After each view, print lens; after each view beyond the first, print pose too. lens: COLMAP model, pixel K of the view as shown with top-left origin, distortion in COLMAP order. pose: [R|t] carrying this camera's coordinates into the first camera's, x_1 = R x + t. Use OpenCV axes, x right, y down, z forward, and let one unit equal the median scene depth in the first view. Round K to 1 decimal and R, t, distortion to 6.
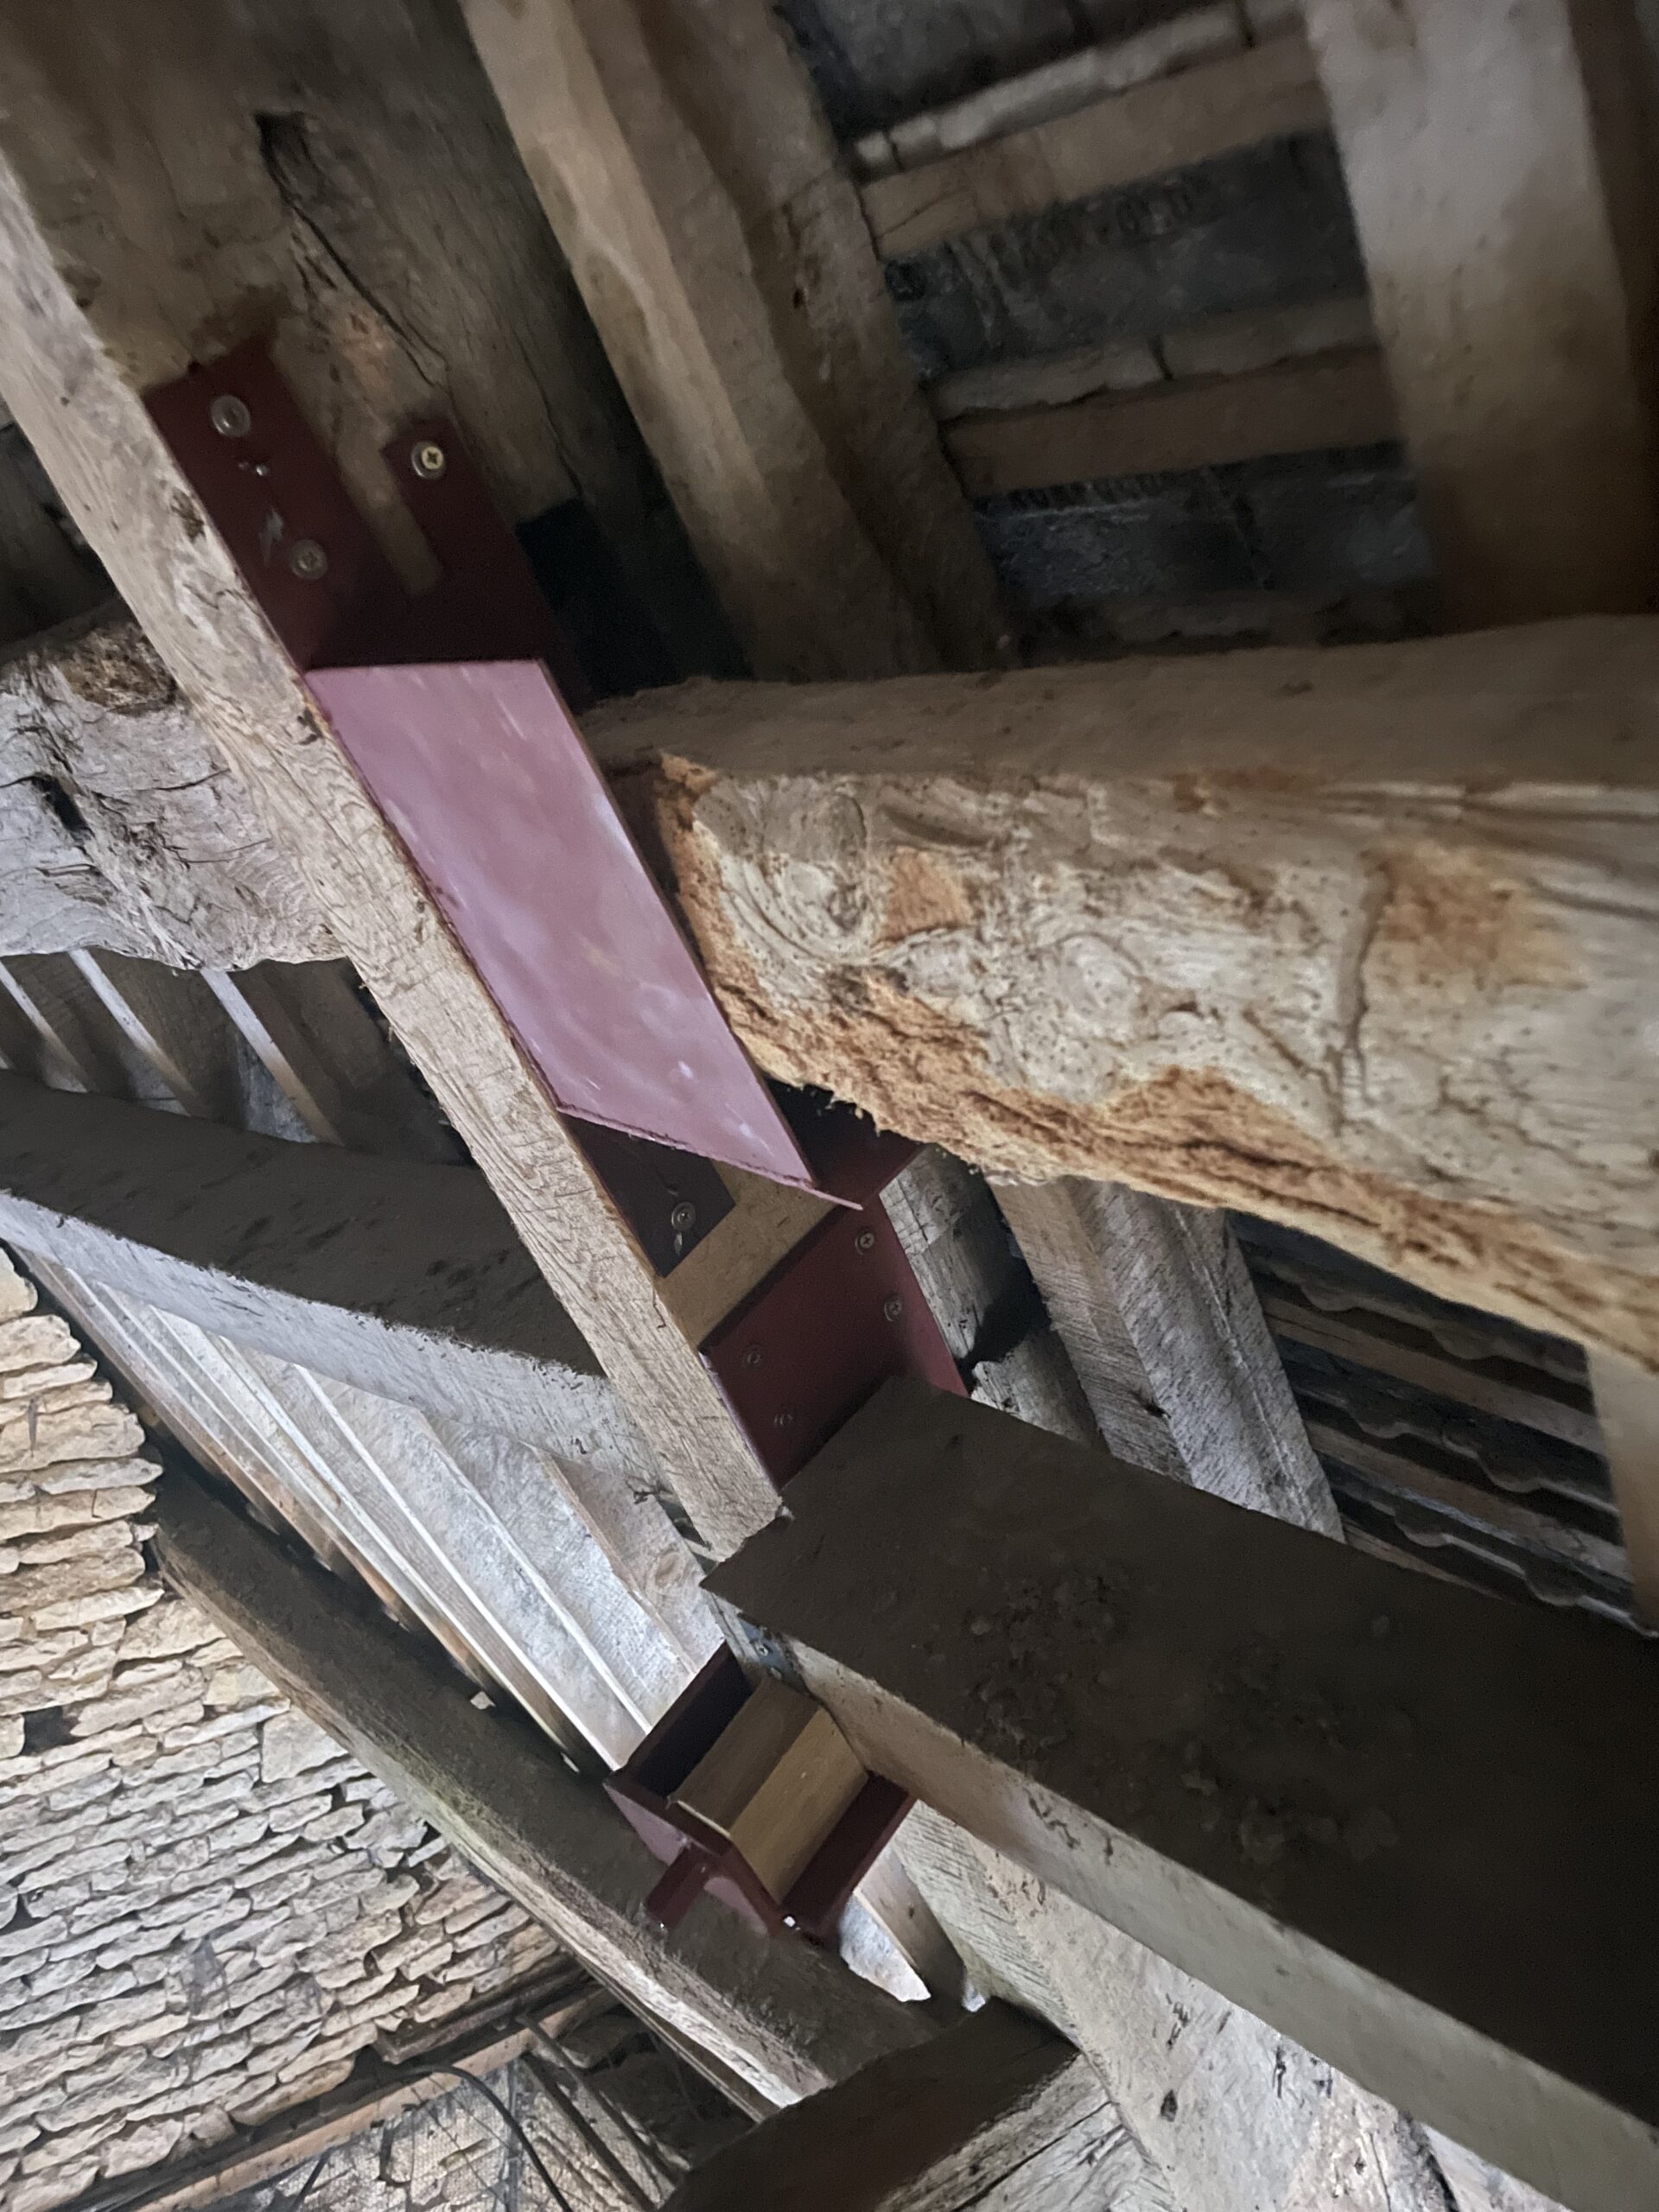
lens RADIAL K [[1691.1, 0, 829.5], [0, 1691.1, 1106.0], [0, 0, 1]] dist [0.117890, -0.167681]
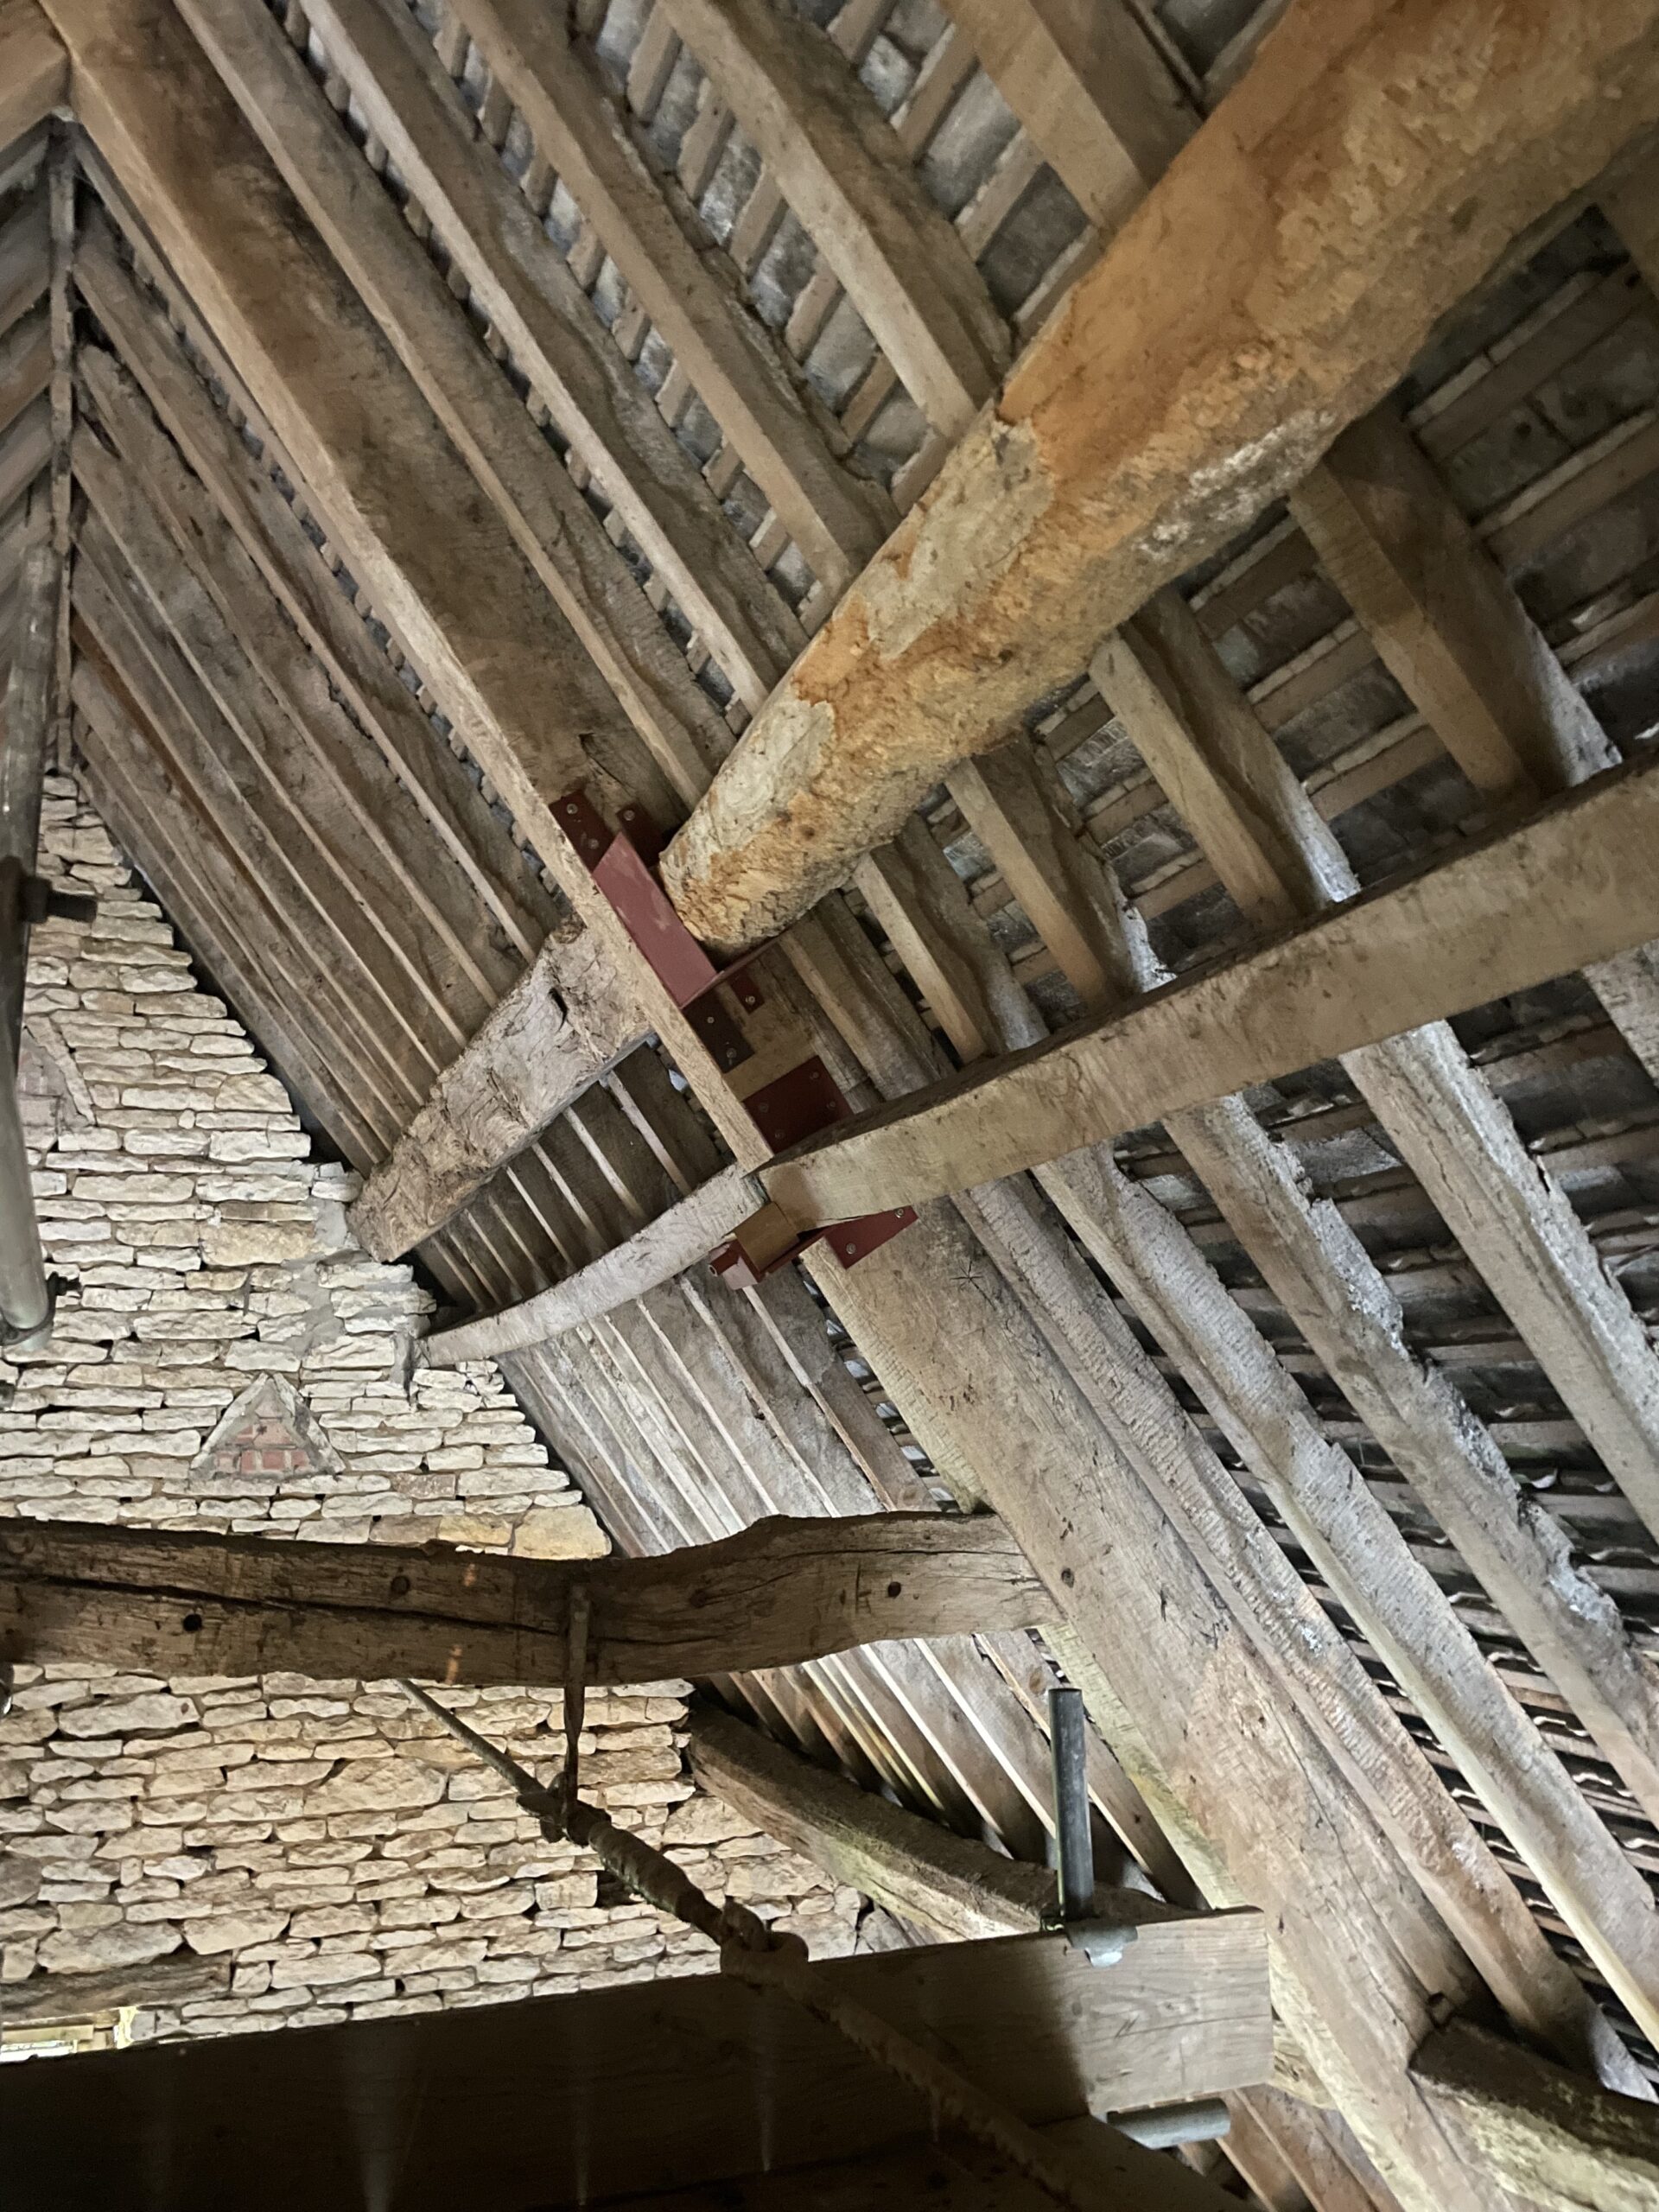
lens RADIAL K [[1691.1, 0, 829.5], [0, 1691.1, 1106.0], [0, 0, 1]] dist [0.117890, -0.167681]
pose [[0.938765, -0.137292, -0.316024, 0.208879], [0.024350, 0.941328, -0.336614, 0.243525], [0.343697, 0.308306, 0.887029, -0.311841]]
